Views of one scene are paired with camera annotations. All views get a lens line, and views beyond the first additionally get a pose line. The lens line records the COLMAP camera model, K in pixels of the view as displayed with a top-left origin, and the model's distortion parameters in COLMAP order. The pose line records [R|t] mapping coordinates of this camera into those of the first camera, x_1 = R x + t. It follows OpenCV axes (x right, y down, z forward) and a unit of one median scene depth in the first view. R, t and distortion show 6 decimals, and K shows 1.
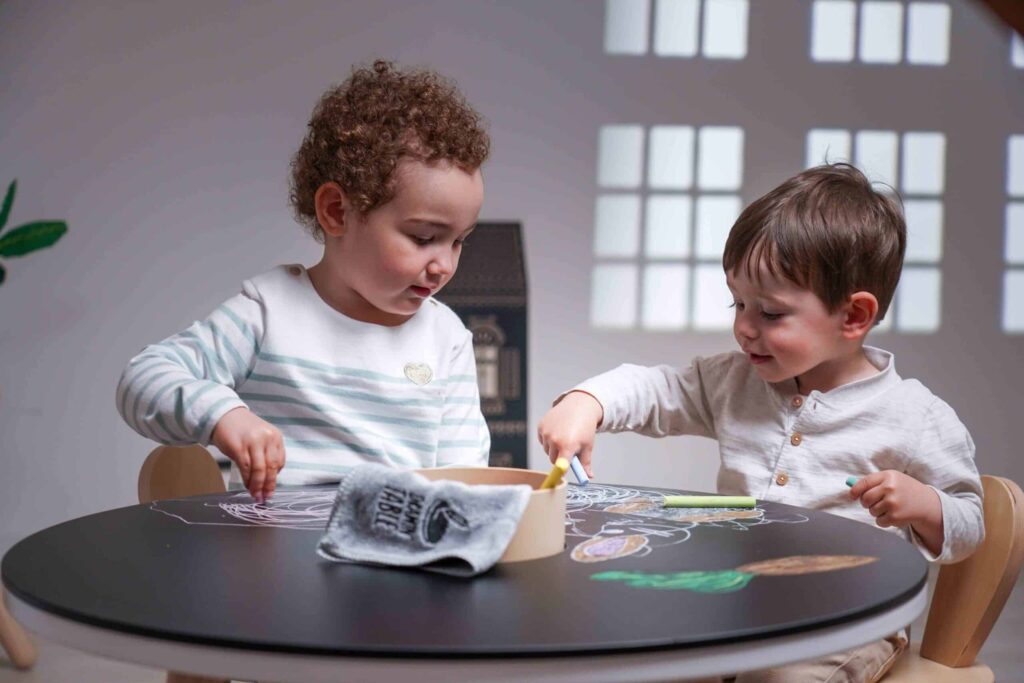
lens RADIAL K [[2108.1, 0, 508.7], [0, 2108.1, 344.2], [0, 0, 1]] dist [-0.043684, 0.000000]
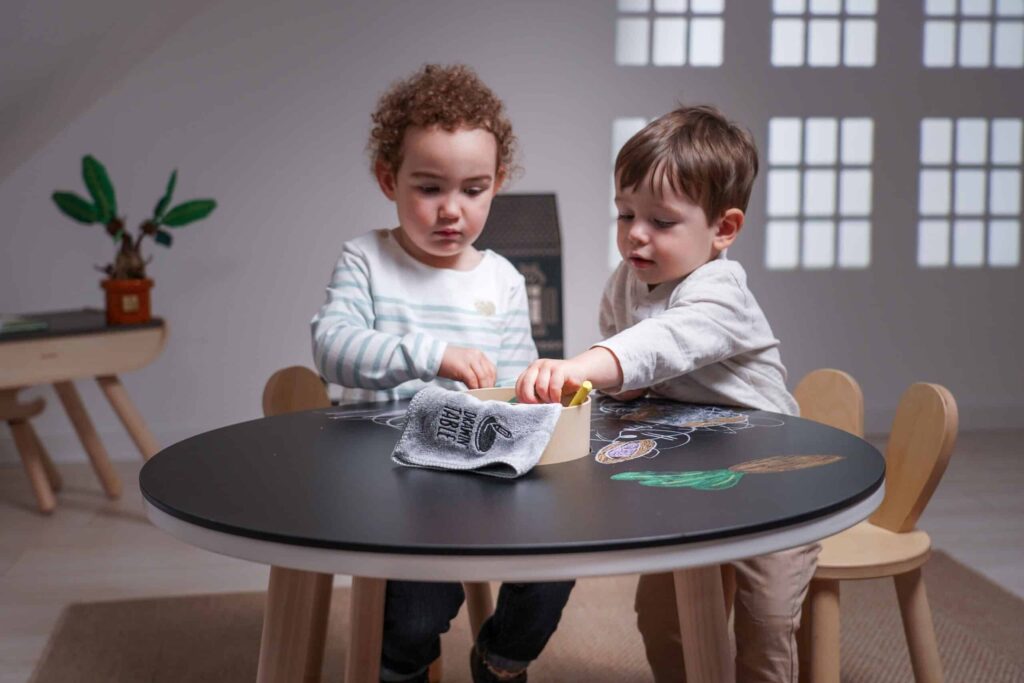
lens RADIAL K [[1466.6, 0, 507.5], [0, 1466.6, 337.0], [0, 0, 1]] dist [0.014810, 0.000000]
pose [[0.999273, -0.020128, -0.032365, 0.006363], [0.021366, 0.999034, 0.038388, -0.005023], [0.031561, -0.039052, 0.998739, 0.115886]]
